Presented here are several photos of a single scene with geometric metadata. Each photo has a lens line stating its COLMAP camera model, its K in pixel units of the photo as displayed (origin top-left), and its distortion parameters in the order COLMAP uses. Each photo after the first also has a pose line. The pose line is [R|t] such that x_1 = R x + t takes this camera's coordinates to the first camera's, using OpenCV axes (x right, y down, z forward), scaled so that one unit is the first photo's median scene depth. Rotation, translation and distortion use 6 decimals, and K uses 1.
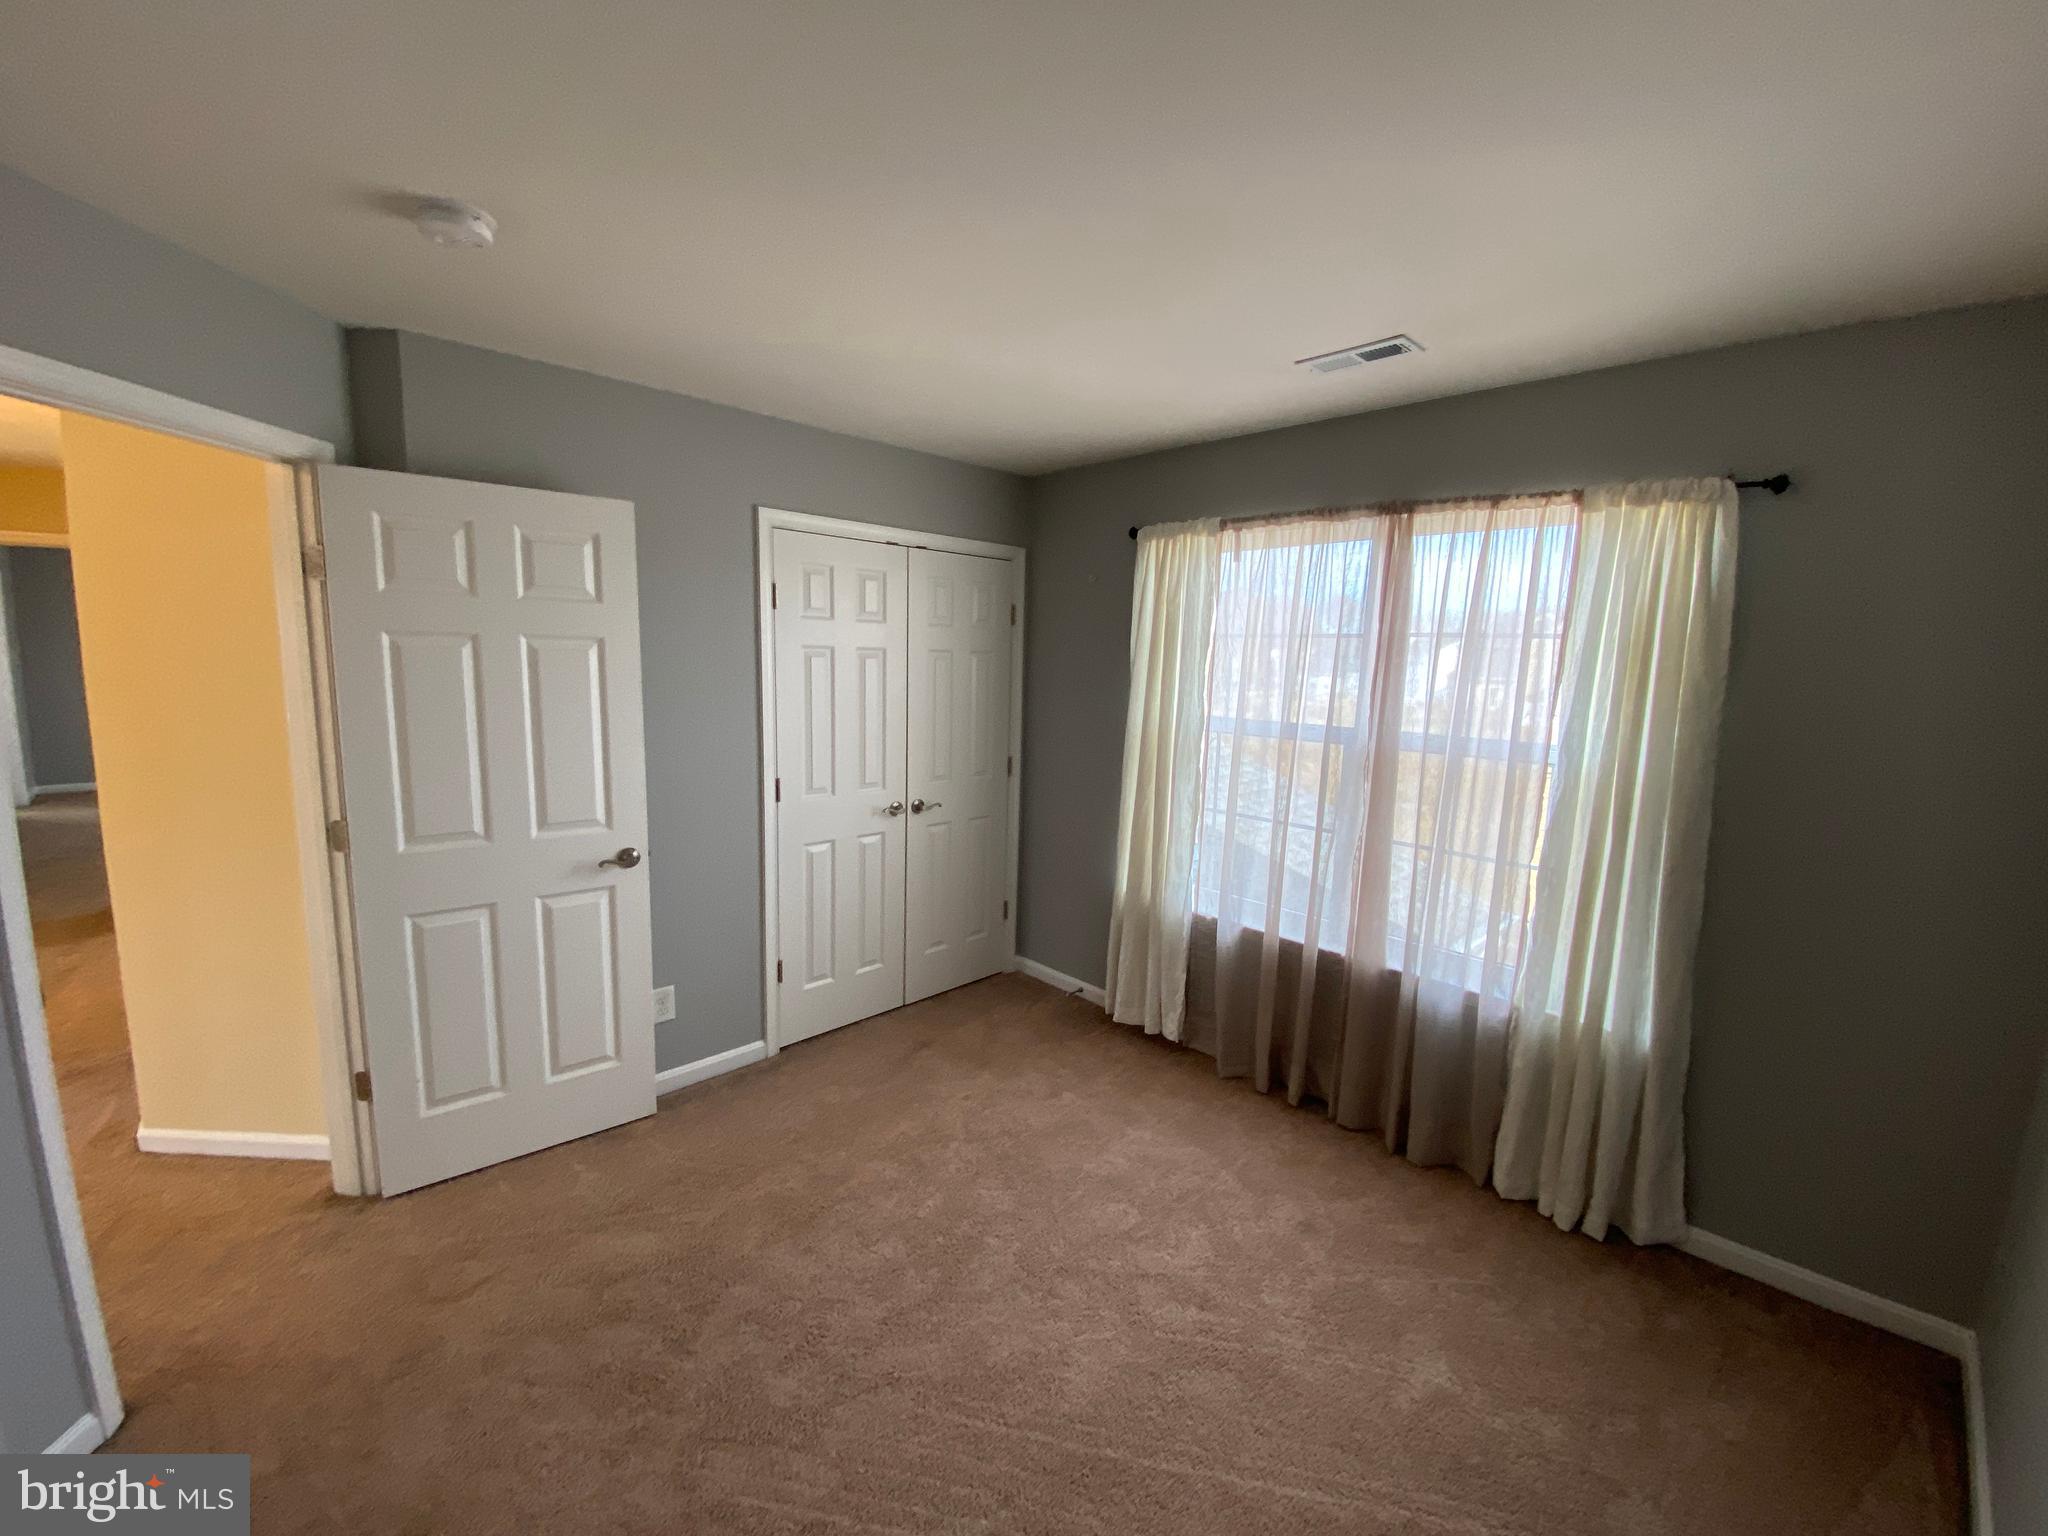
lens RADIAL K [[835.9, 0, 1026.3], [0, 835.9, 765.7], [0, 0, 1]] dist [0.017729, -0.018828]
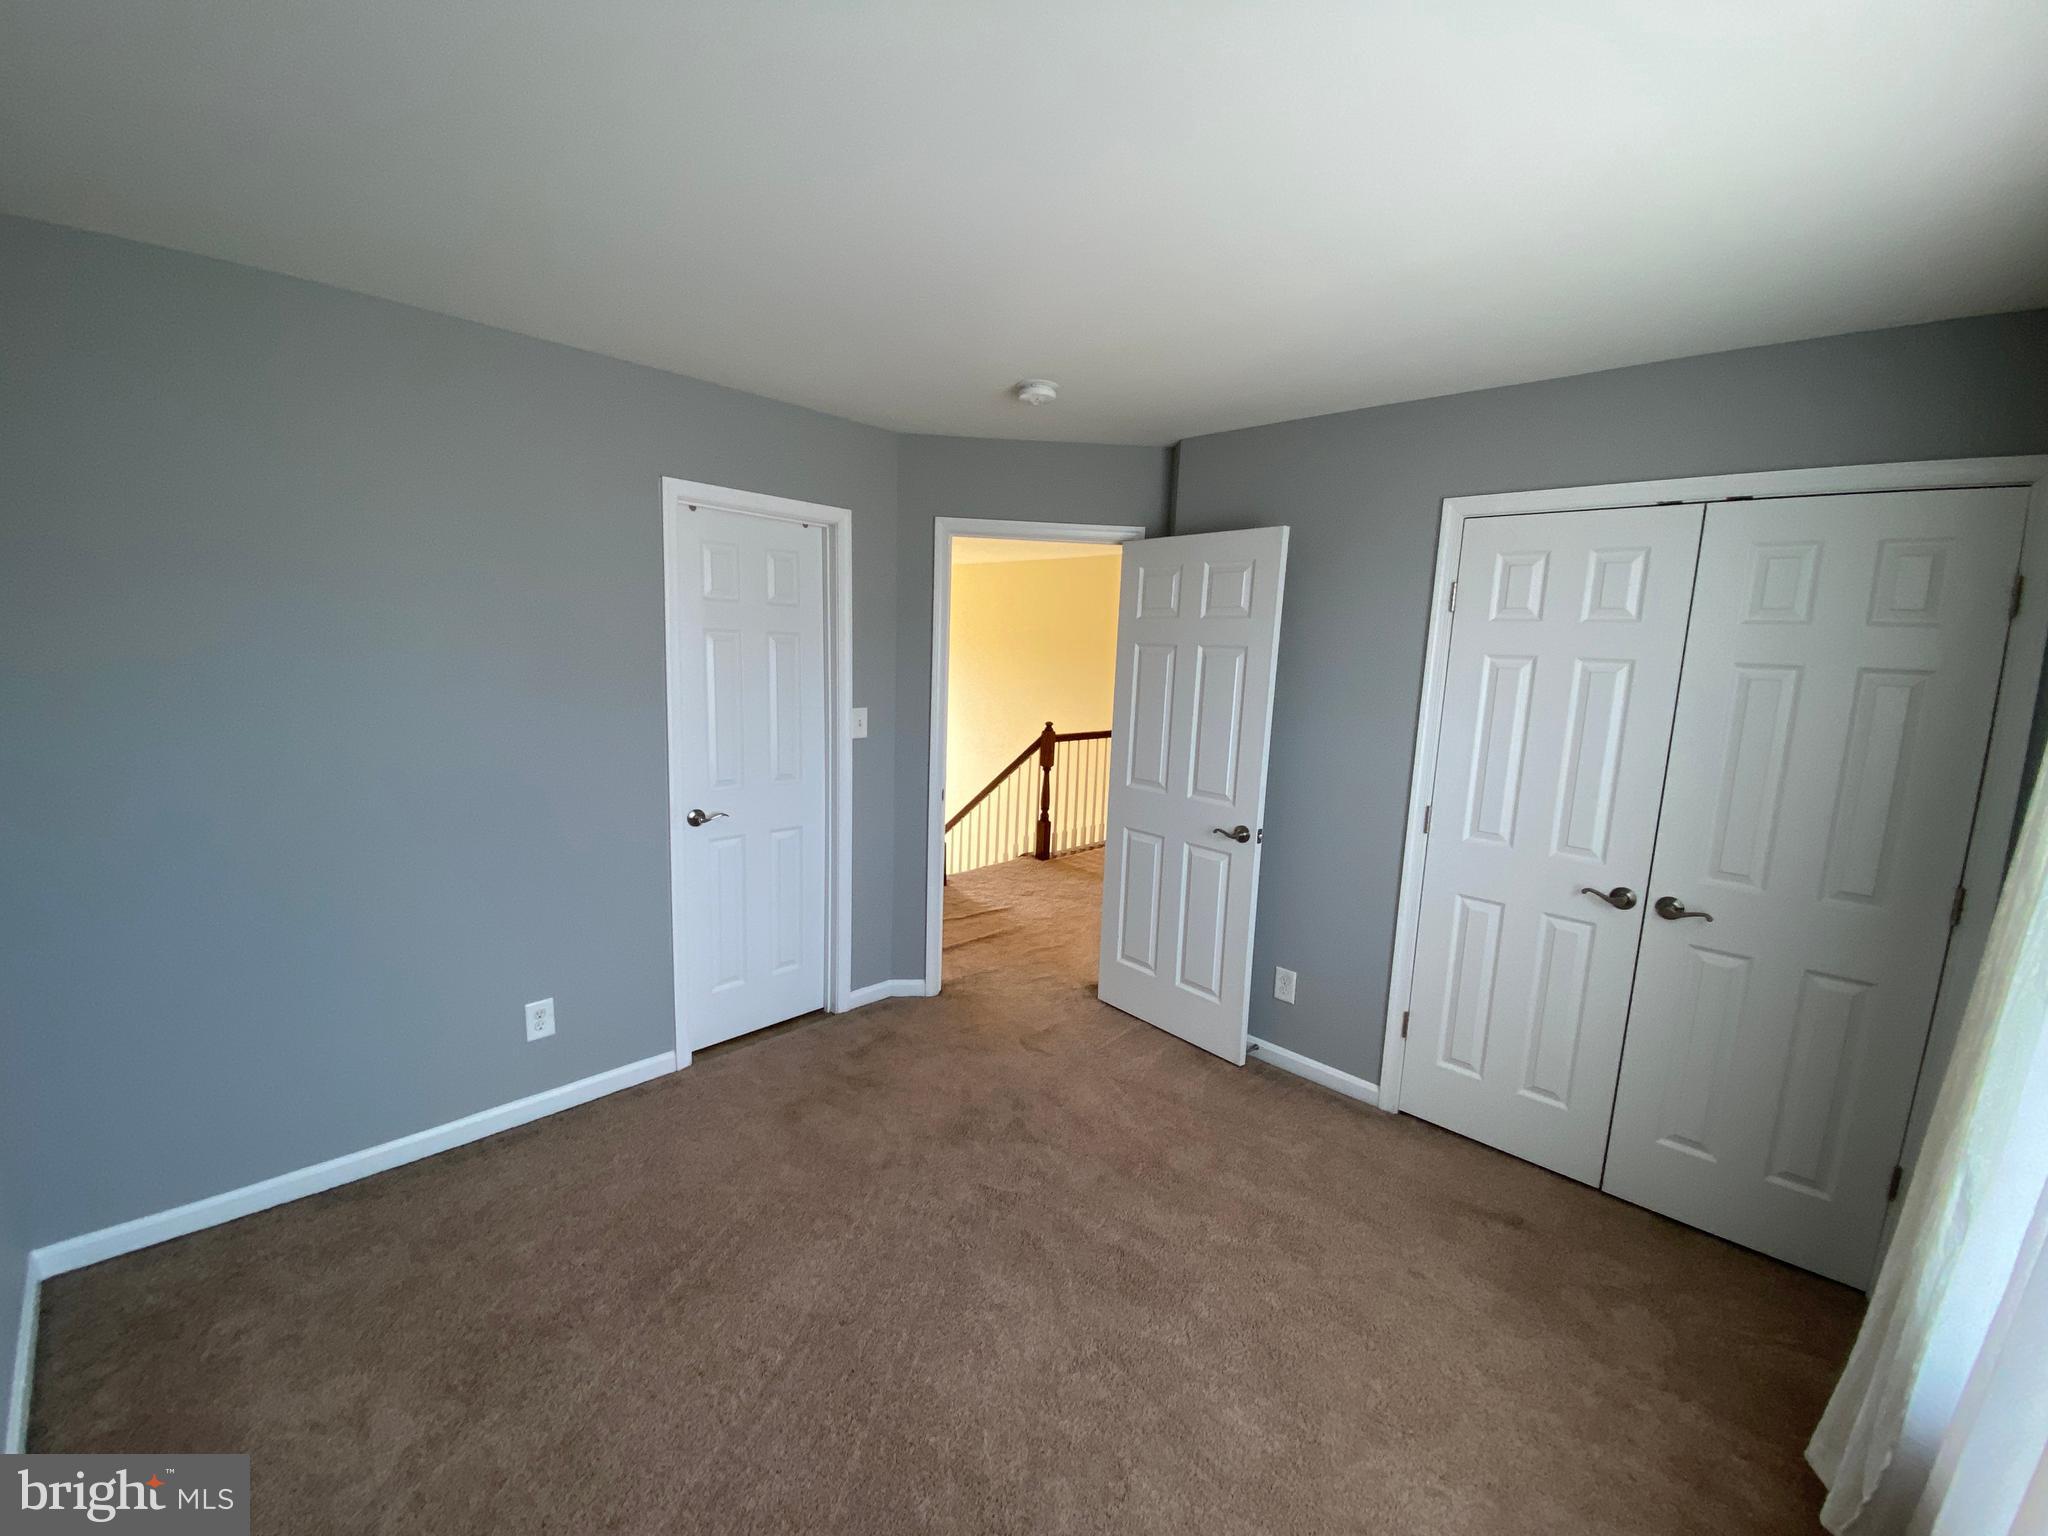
lens RADIAL K [[835.9, 0, 1026.3], [0, 835.9, 765.7], [0, 0, 1]] dist [0.017729, -0.018828]
pose [[0.022805, 0.112618, -0.993377, 0.666495], [-0.173507, 0.979002, 0.107005, -0.055882], [0.984569, 0.169917, 0.041867, 0.648163]]
